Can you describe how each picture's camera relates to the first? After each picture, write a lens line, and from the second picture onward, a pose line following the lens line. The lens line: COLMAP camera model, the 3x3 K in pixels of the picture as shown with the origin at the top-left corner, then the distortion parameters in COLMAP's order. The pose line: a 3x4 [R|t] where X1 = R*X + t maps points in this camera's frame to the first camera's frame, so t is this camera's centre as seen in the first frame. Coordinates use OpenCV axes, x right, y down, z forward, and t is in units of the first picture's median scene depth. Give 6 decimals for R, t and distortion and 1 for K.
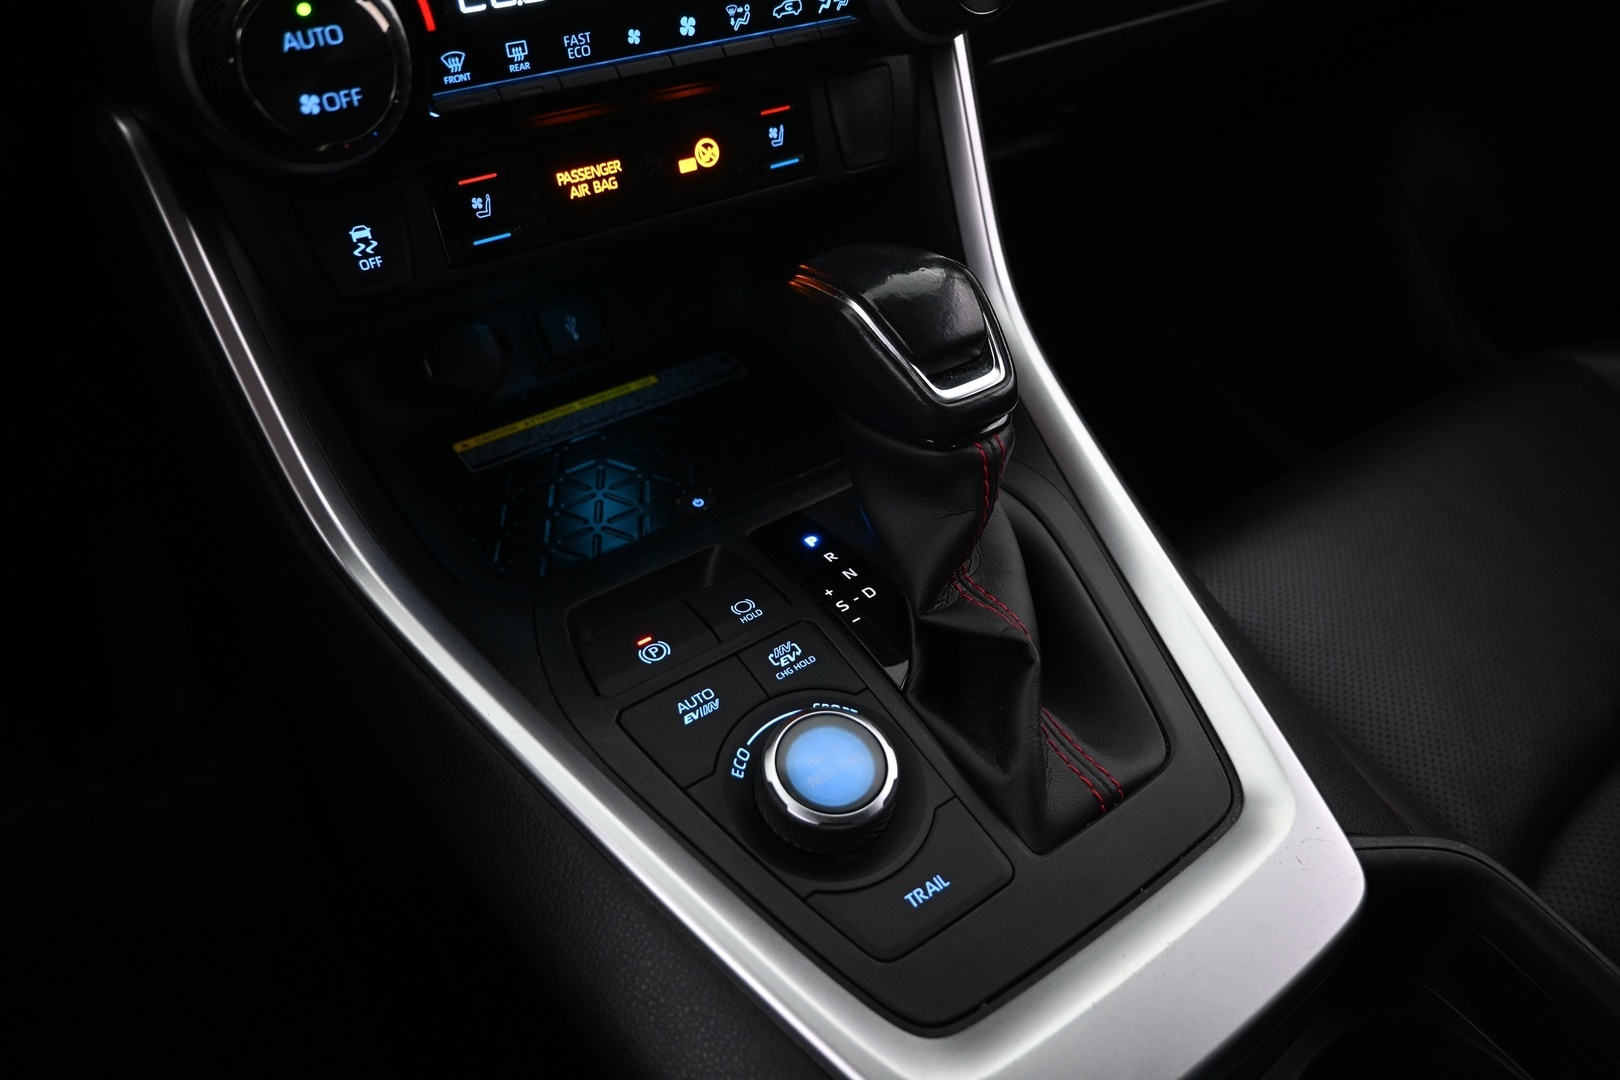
lens RADIAL K [[1101.1, 0, 810.0], [0, 1101.1, 540.0], [0, 0, 1]] dist [-0.000829, -0.000363]
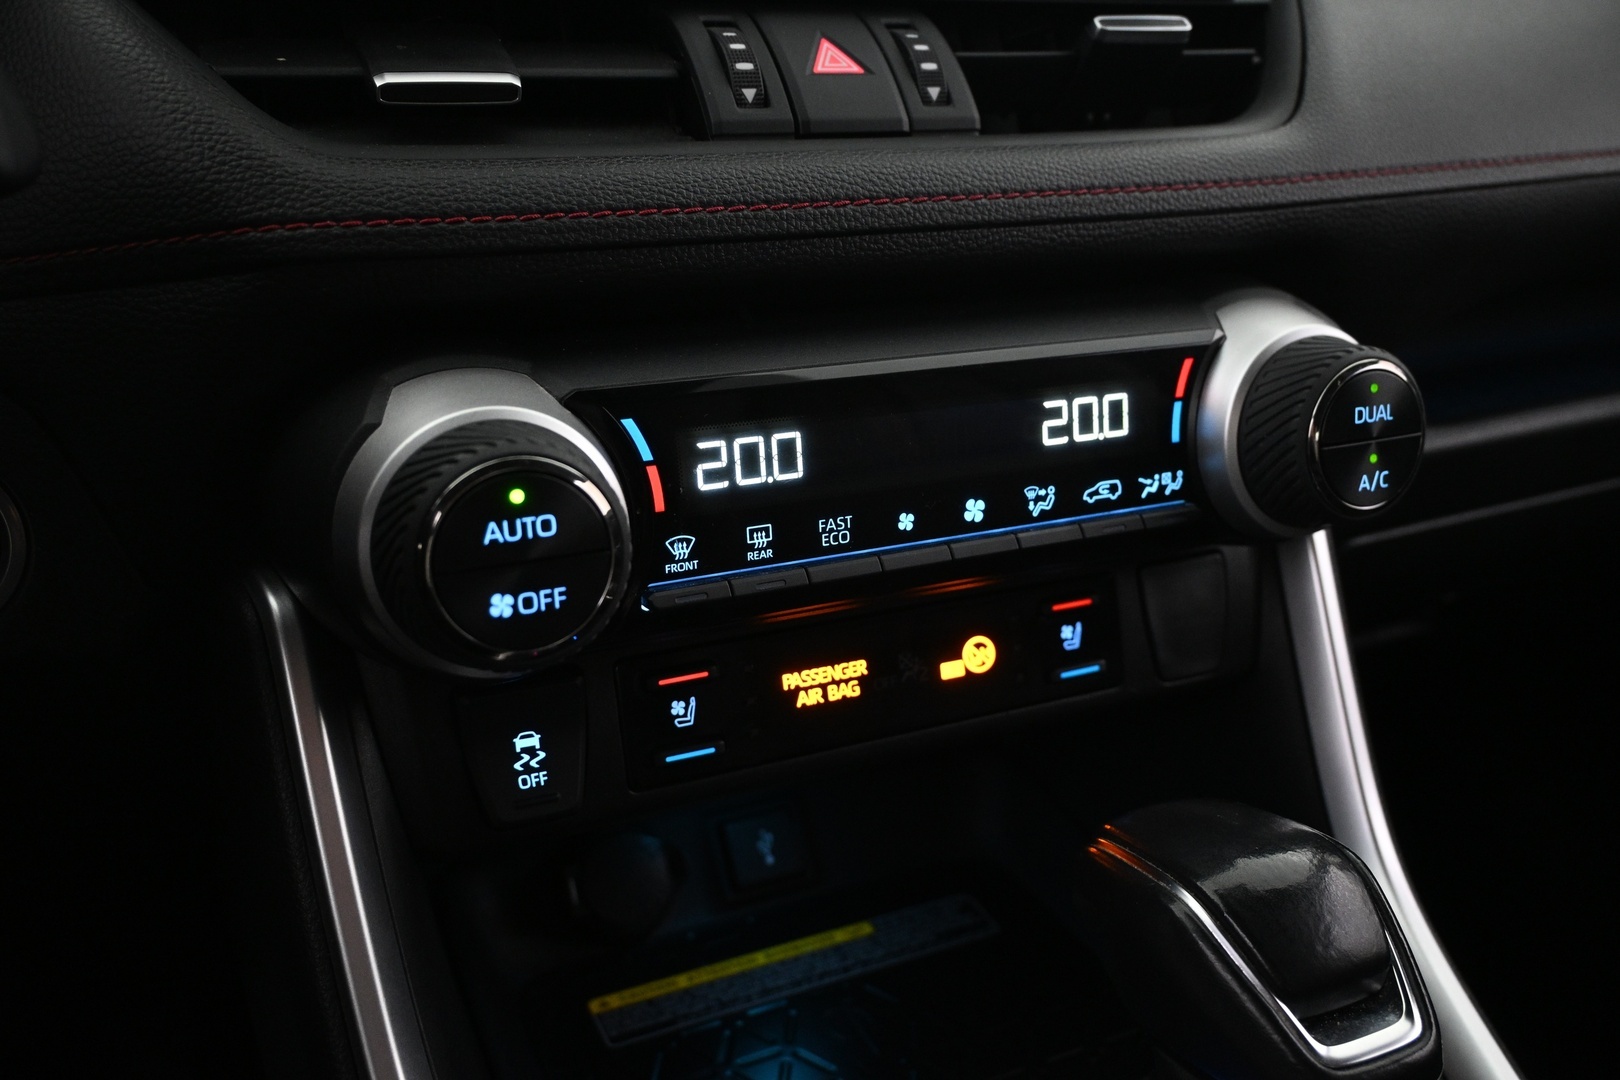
lens RADIAL K [[1421.3, 0, 810.0], [0, 1421.3, 540.0], [0, 0, 1]] dist [-0.004110, 0.003925]
pose [[0.985052, 0.055493, -0.163072, -0.059658], [-0.108204, 0.935943, -0.335116, -0.096969], [0.134030, 0.347752, 0.927957, 0.060304]]
